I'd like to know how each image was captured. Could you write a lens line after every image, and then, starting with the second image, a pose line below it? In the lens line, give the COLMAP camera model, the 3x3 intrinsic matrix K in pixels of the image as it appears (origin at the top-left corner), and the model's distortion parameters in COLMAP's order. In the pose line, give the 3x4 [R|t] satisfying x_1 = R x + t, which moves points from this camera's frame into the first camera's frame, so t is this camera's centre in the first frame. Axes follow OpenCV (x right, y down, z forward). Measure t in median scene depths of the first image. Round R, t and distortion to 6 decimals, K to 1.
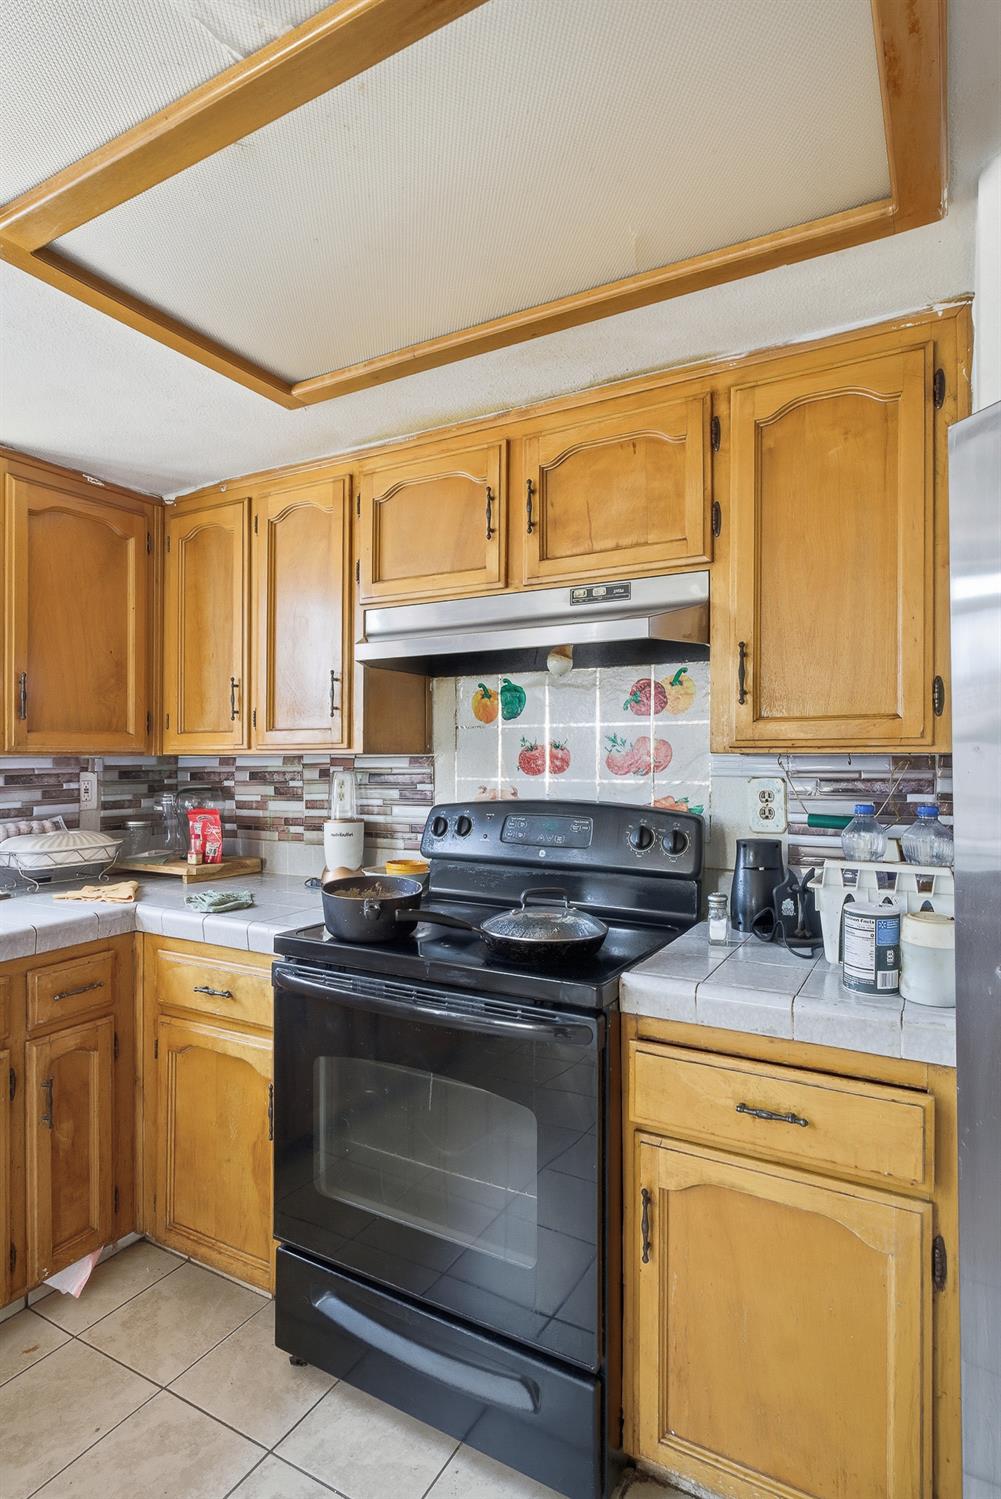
lens RADIAL K [[783.9, 0, 500.5], [0, 783.9, 749.5], [0, 0, 1]] dist [-0.015396, -0.000297]
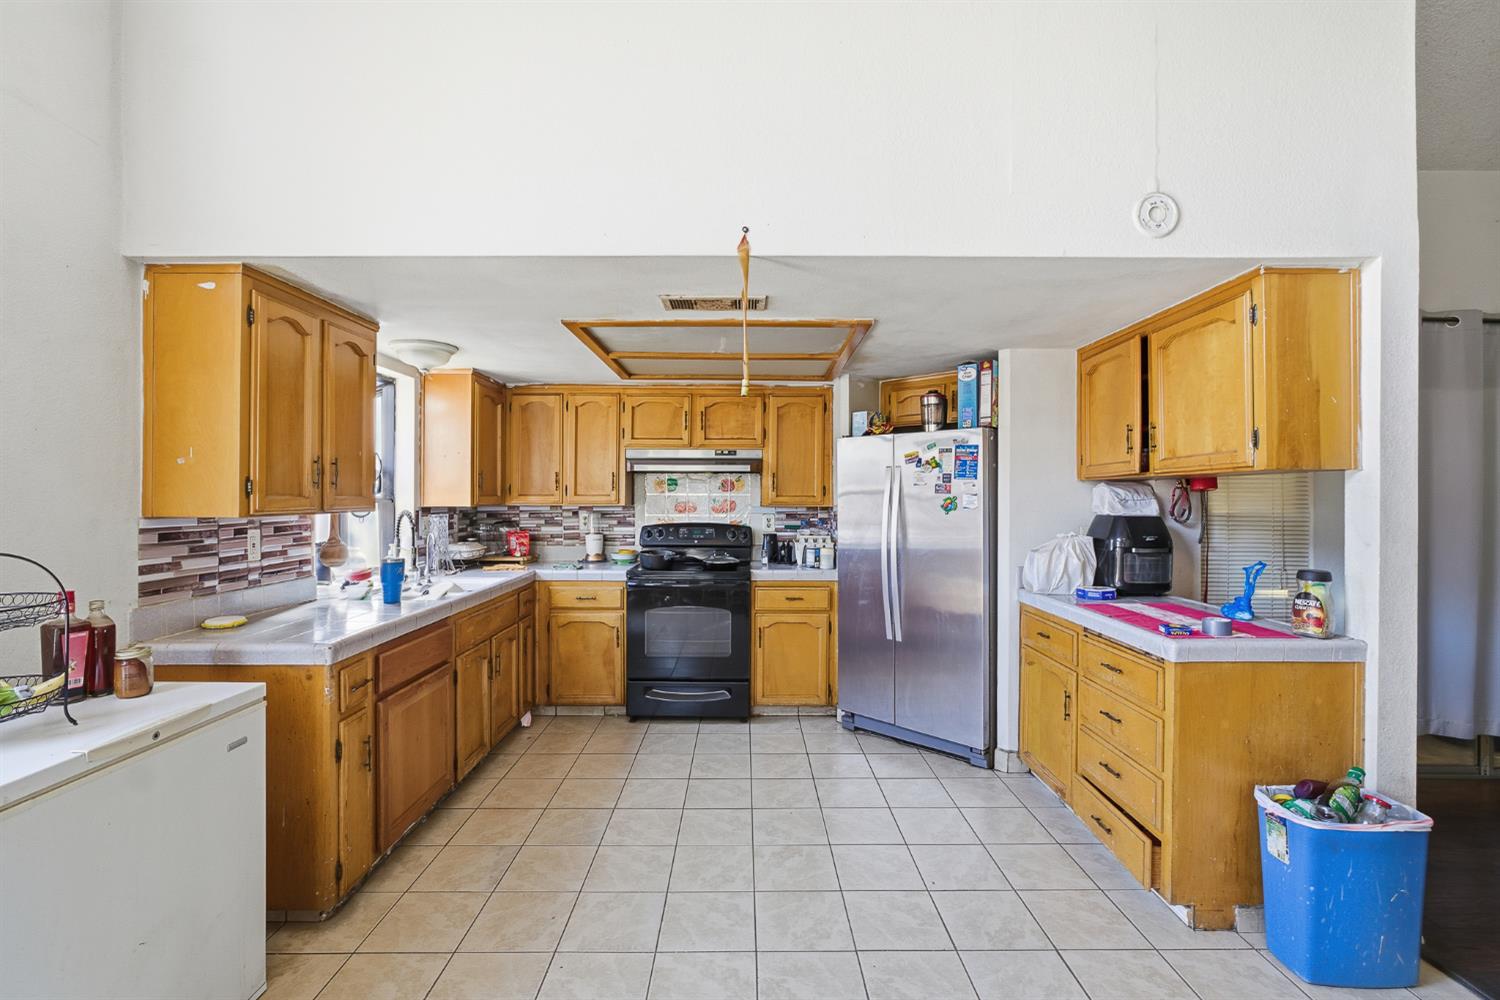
lens RADIAL K [[649.7, 0, 751.7], [0, 649.7, 495.3], [0, 0, 1]] dist [-0.018426, -0.000004]
pose [[0.865898, 0.006465, 0.500178, -0.880728], [-0.008314, 0.999964, 0.001469, -0.034690], [-0.500151, -0.005431, 0.865921, -1.030257]]
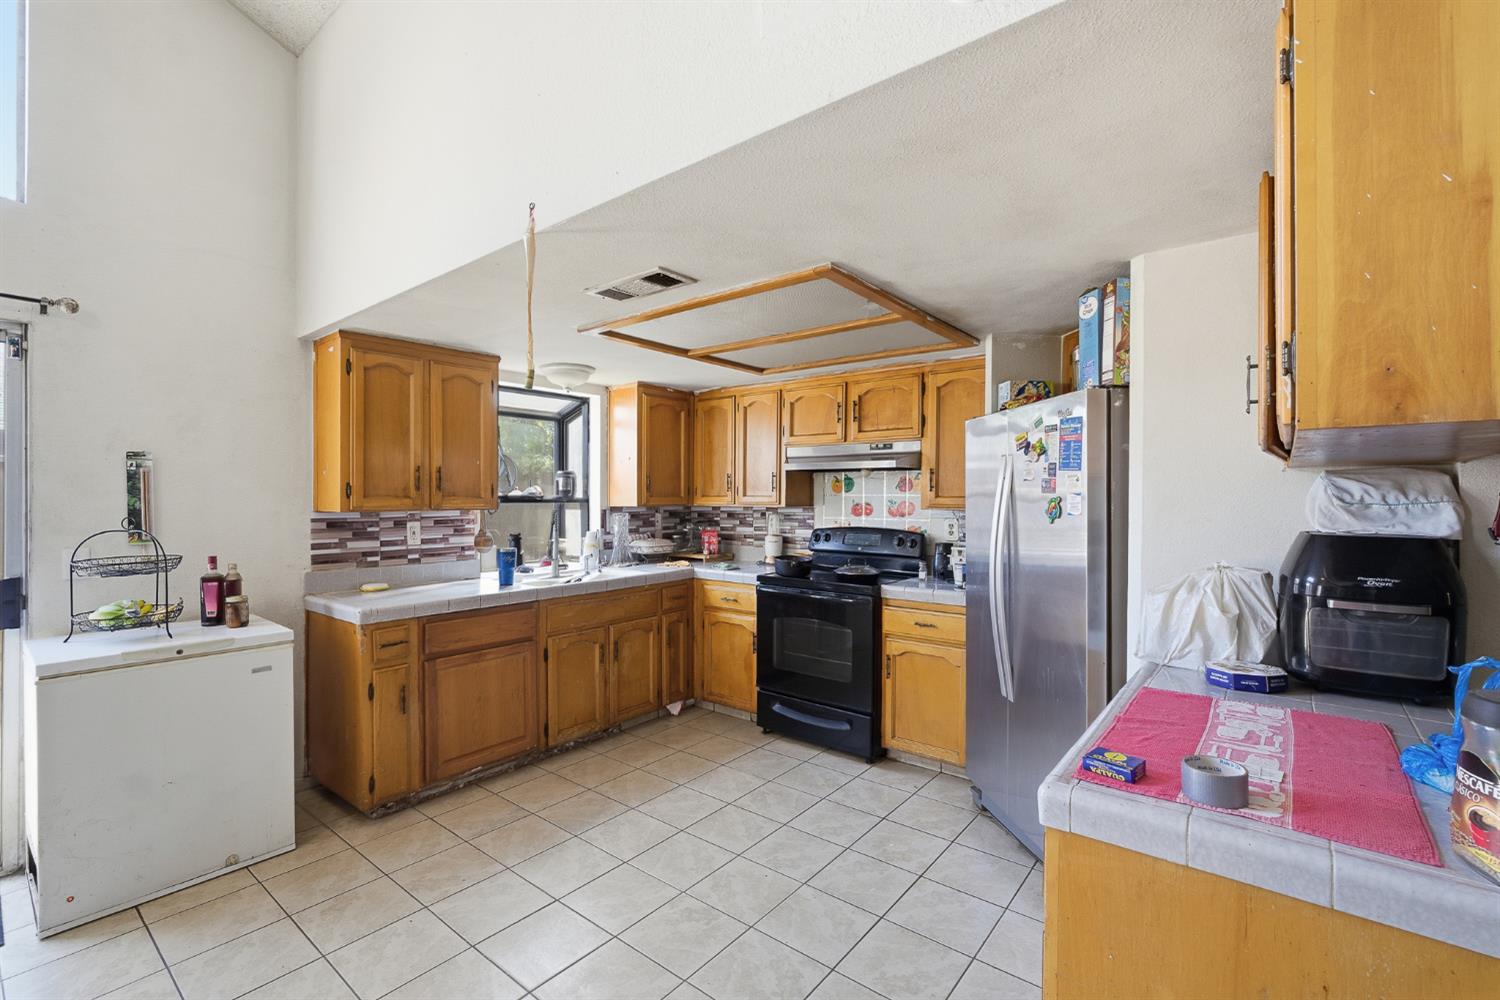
lens RADIAL K [[658.4, 0, 750.0], [0, 658.4, 500.0], [0, 0, 1]] dist [-0.015347, 0.000226]
pose [[0.987338, 0.006004, -0.158517, 0.038328], [-0.004327, 0.999931, 0.010926, -0.038016], [0.158571, -0.010102, 0.987296, -1.031996]]
